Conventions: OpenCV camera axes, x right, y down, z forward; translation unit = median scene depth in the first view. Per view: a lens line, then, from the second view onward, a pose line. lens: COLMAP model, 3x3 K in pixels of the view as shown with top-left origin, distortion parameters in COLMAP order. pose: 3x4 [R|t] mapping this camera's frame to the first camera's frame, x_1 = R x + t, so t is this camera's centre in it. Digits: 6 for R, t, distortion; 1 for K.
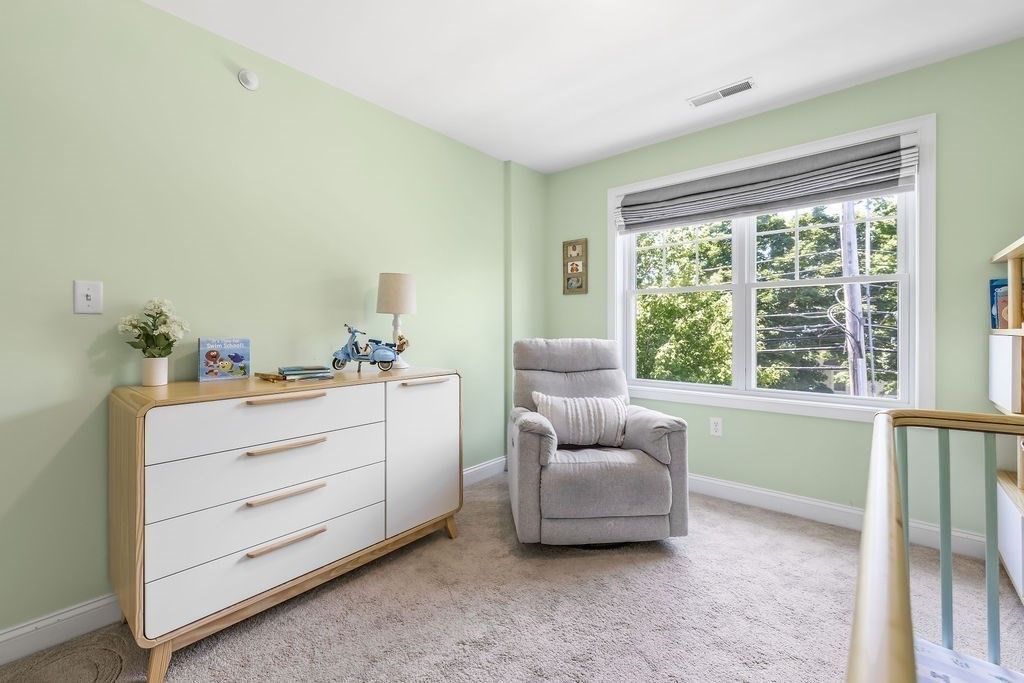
lens RADIAL K [[433.5, 0, 507.6], [0, 433.5, 334.6], [0, 0, 1]] dist [-0.000872, -0.000093]
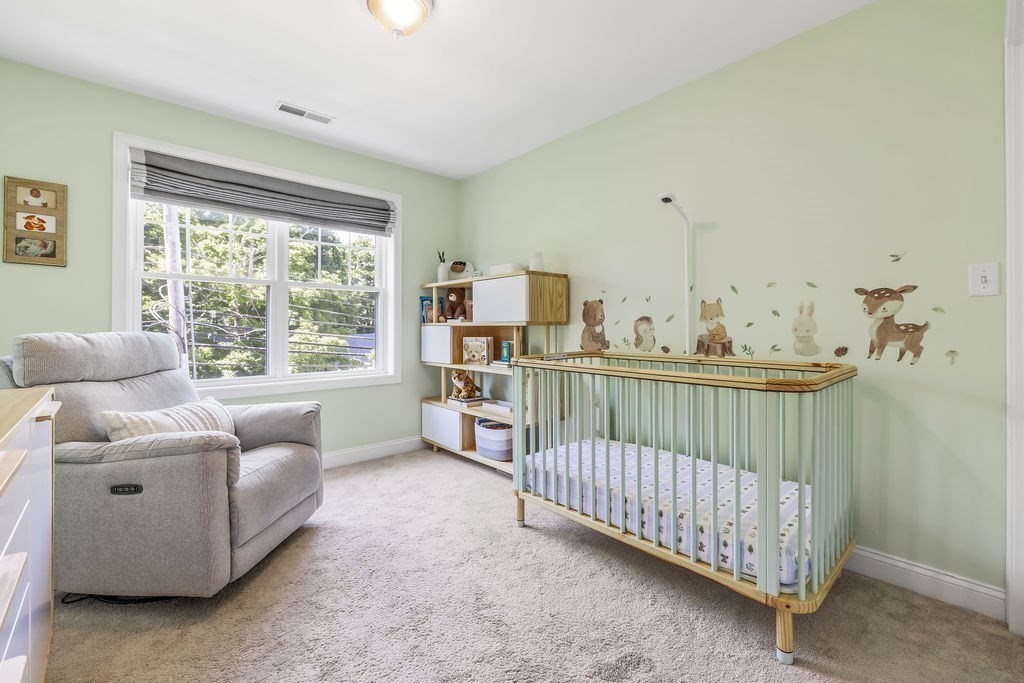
lens RADIAL K [[433.5, 0, 507.6], [0, 433.5, 334.6], [0, 0, 1]] dist [-0.000872, -0.000093]
pose [[0.128004, -0.014988, 0.991660, -0.400500], [0.010692, 0.999849, 0.013732, 0.008245], [-0.991716, 0.008845, 0.128145, 0.234471]]
